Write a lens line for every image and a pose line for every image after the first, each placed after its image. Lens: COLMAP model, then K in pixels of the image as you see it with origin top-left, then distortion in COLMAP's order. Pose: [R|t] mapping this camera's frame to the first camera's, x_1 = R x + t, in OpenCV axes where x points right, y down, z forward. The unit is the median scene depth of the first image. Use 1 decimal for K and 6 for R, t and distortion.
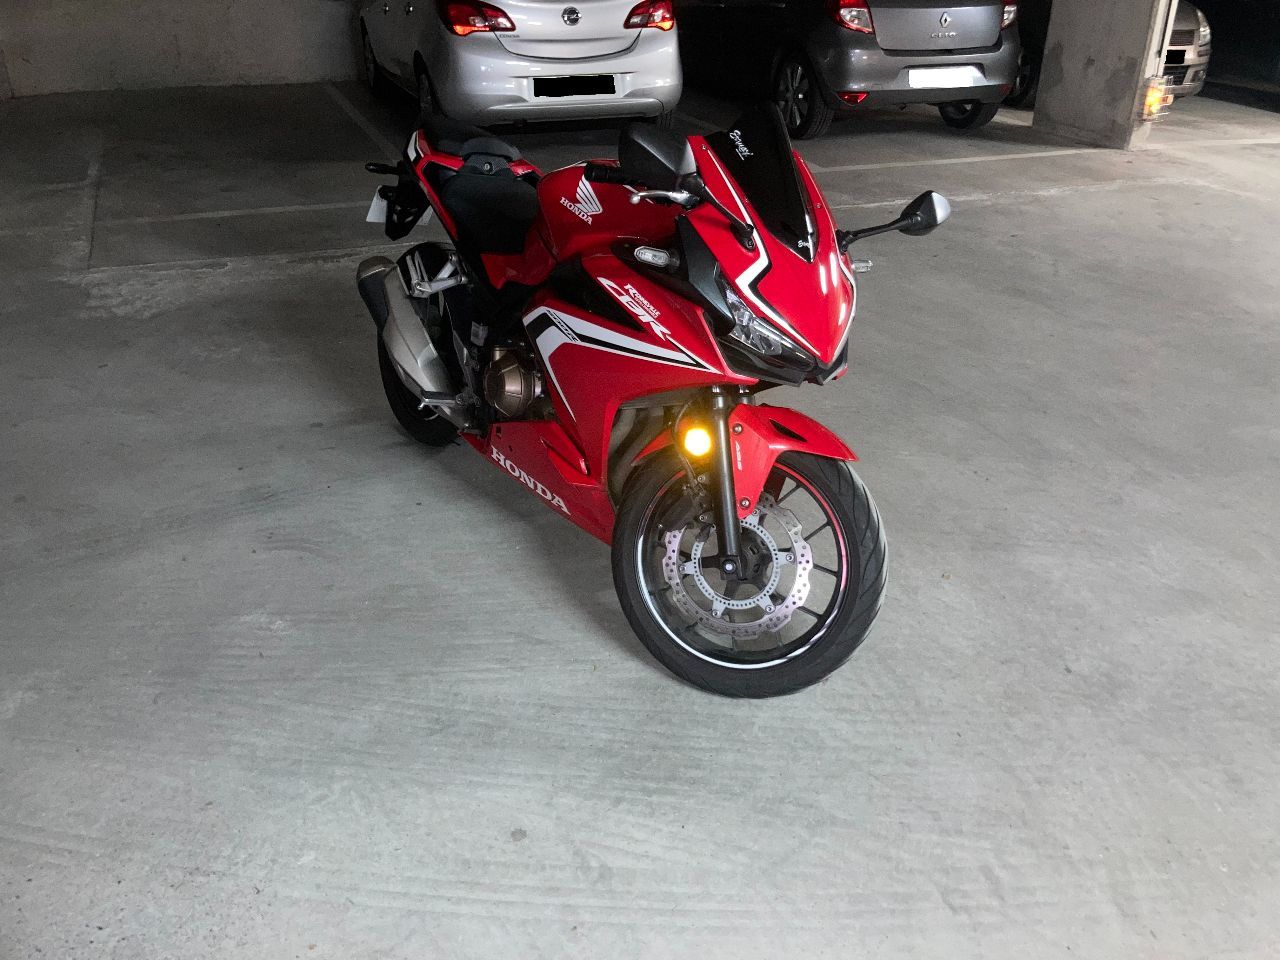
lens RADIAL K [[1064.9, 0, 659.1], [0, 1064.9, 447.9], [0, 0, 1]] dist [0.029082, -0.040483]
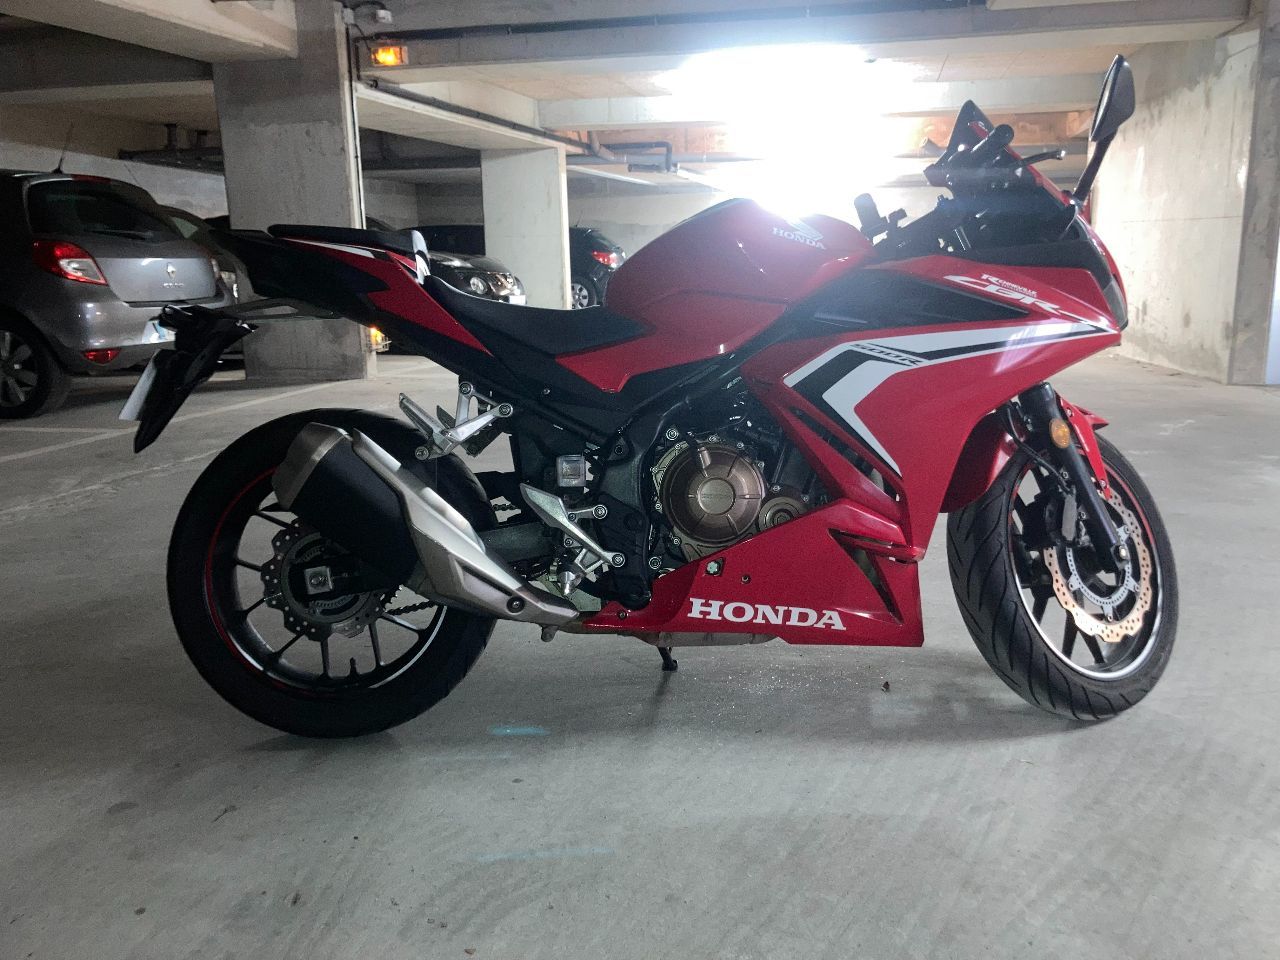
lens RADIAL K [[1064.9, 0, 659.1], [0, 1064.9, 447.9], [0, 0, 1]] dist [0.029082, -0.040483]
pose [[0.563796, -0.172648, 0.807667, -0.759244], [0.397256, 0.914044, -0.081919, -0.046889], [-0.724100, 0.367037, 0.583920, 0.605465]]
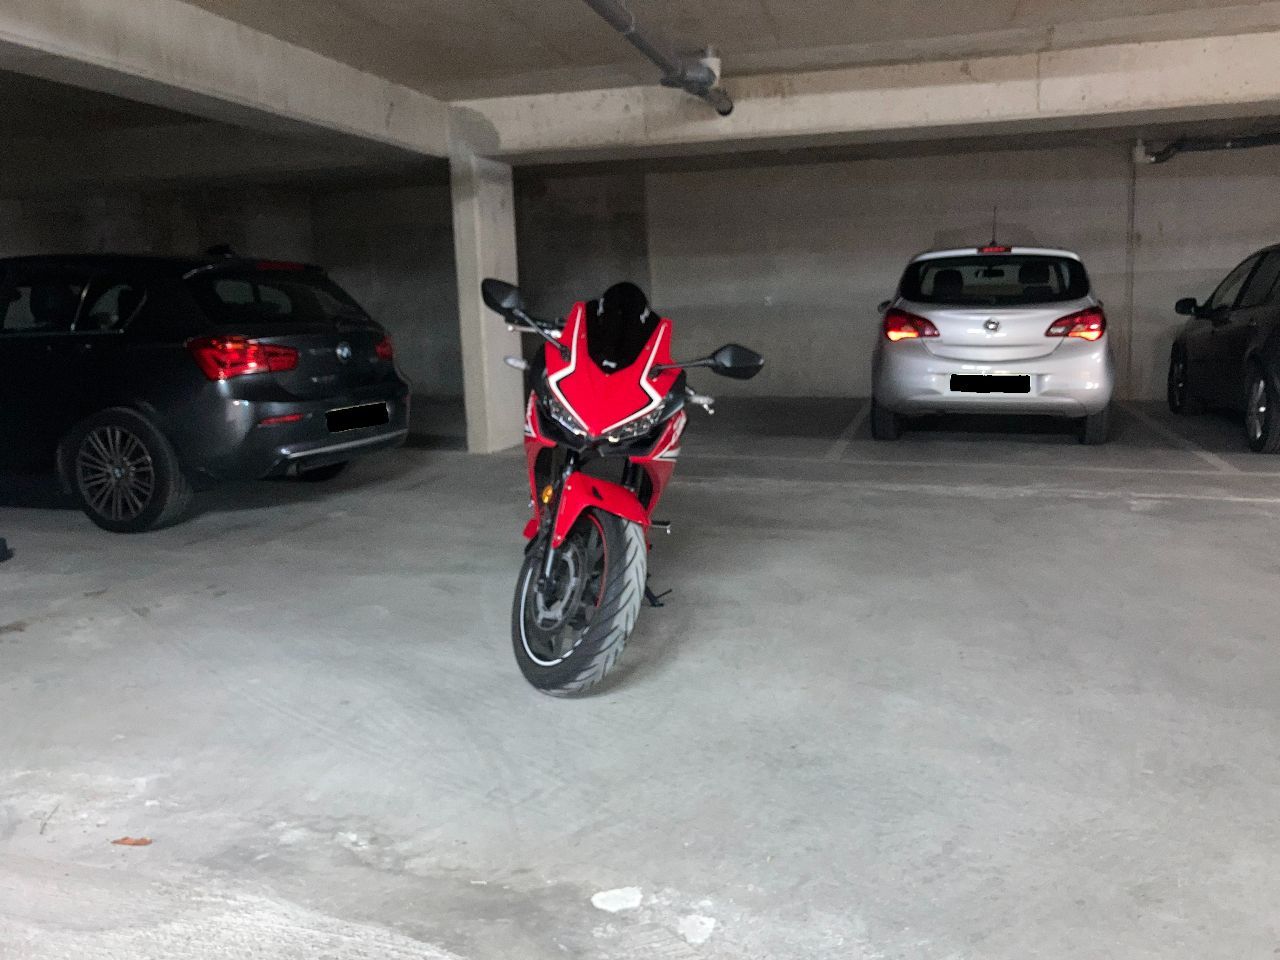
lens RADIAL K [[1064.9, 0, 659.1], [0, 1064.9, 447.9], [0, 0, 1]] dist [0.029082, -0.040483]
pose [[0.786734, 0.061425, -0.614229, 0.891435], [-0.257563, 0.936948, -0.236200, 0.202748], [0.560992, 0.344029, 0.752949, -0.032432]]
